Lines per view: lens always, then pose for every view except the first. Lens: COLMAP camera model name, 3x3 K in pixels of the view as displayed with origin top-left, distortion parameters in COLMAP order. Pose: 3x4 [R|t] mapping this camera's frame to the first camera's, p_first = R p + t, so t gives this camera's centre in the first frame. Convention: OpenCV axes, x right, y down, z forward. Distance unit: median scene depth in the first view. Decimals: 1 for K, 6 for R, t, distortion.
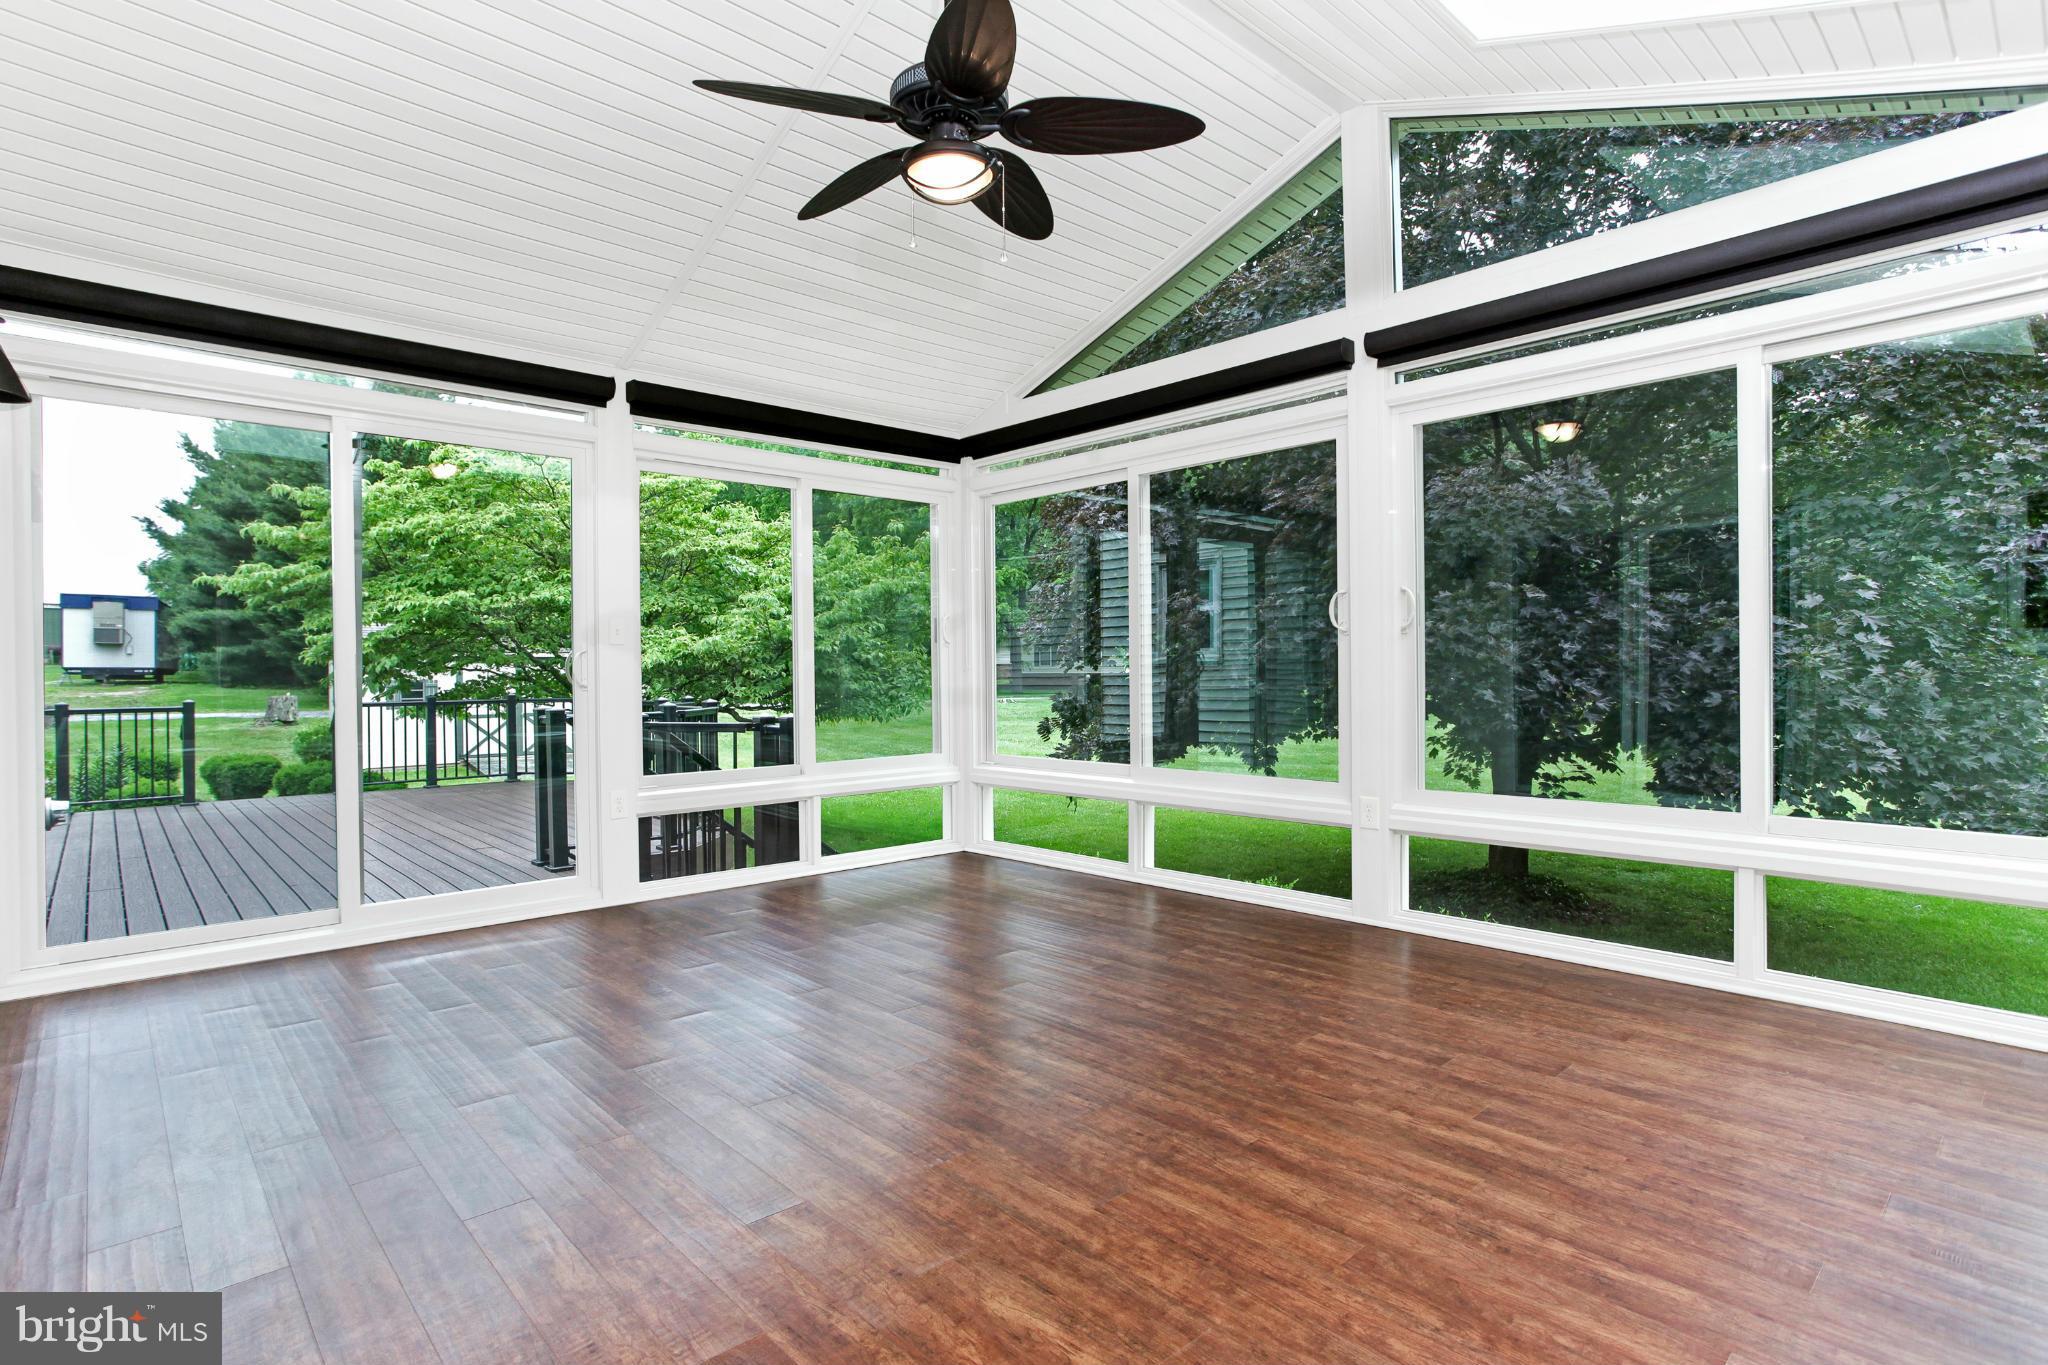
lens RADIAL K [[1001.8, 0, 1018.5], [0, 1001.8, 677.9], [0, 0, 1]] dist [-0.015445, 0.000863]
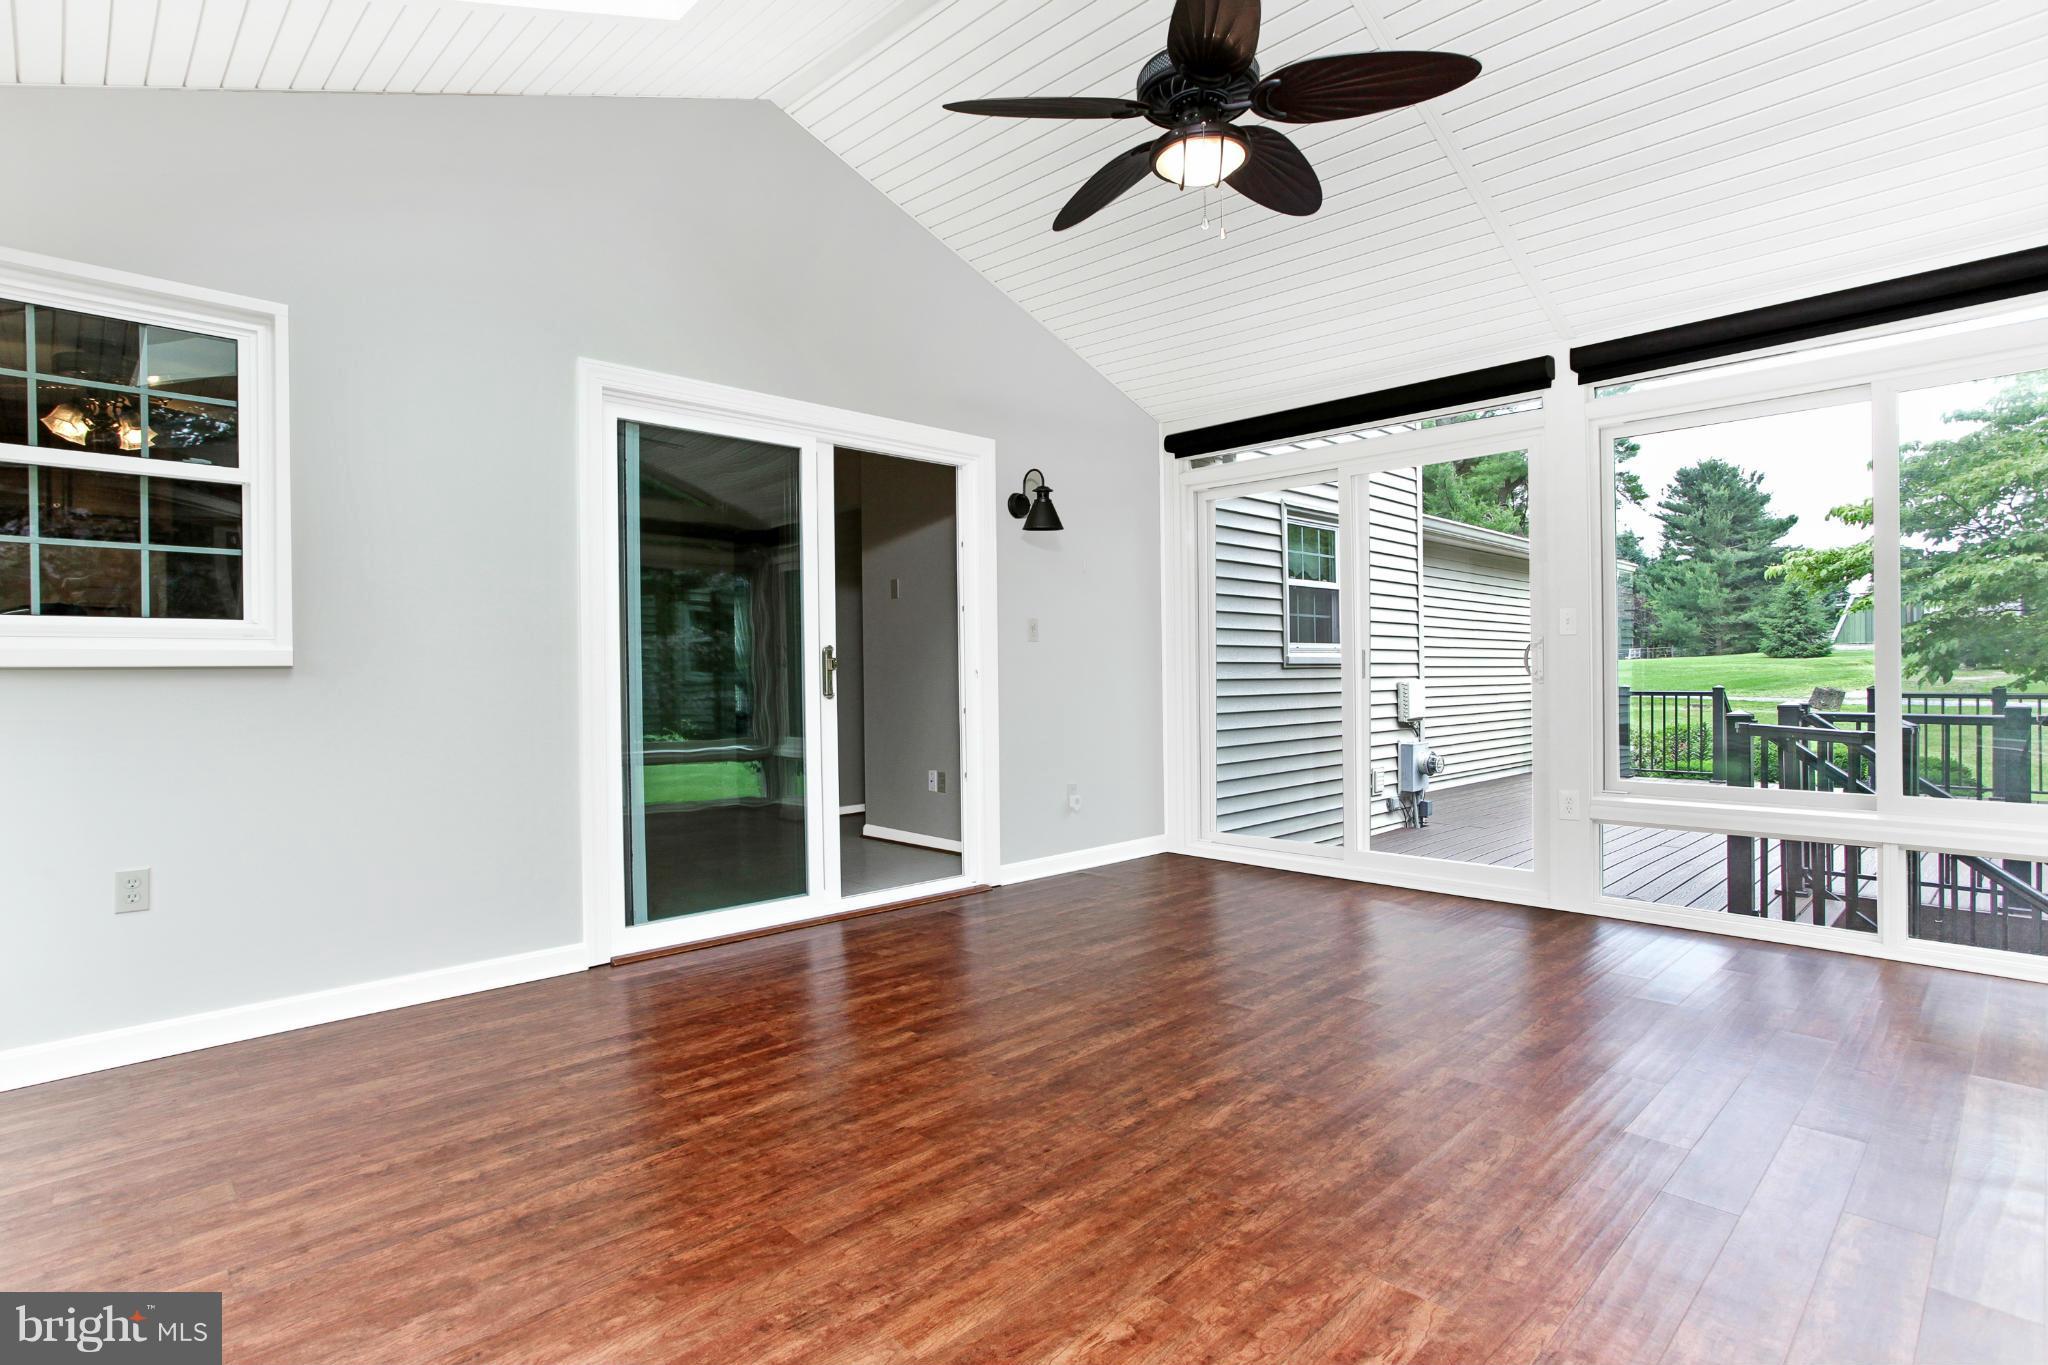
lens RADIAL K [[1001.8, 0, 1019.2], [0, 1001.8, 685.8], [0, 0, 1]] dist [-0.015445, 0.000863]
pose [[0.025790, 0.009587, -0.999621, 1.192152], [0.013338, 0.999862, 0.009933, -0.005180], [0.999578, -0.013589, 0.025658, 1.047604]]
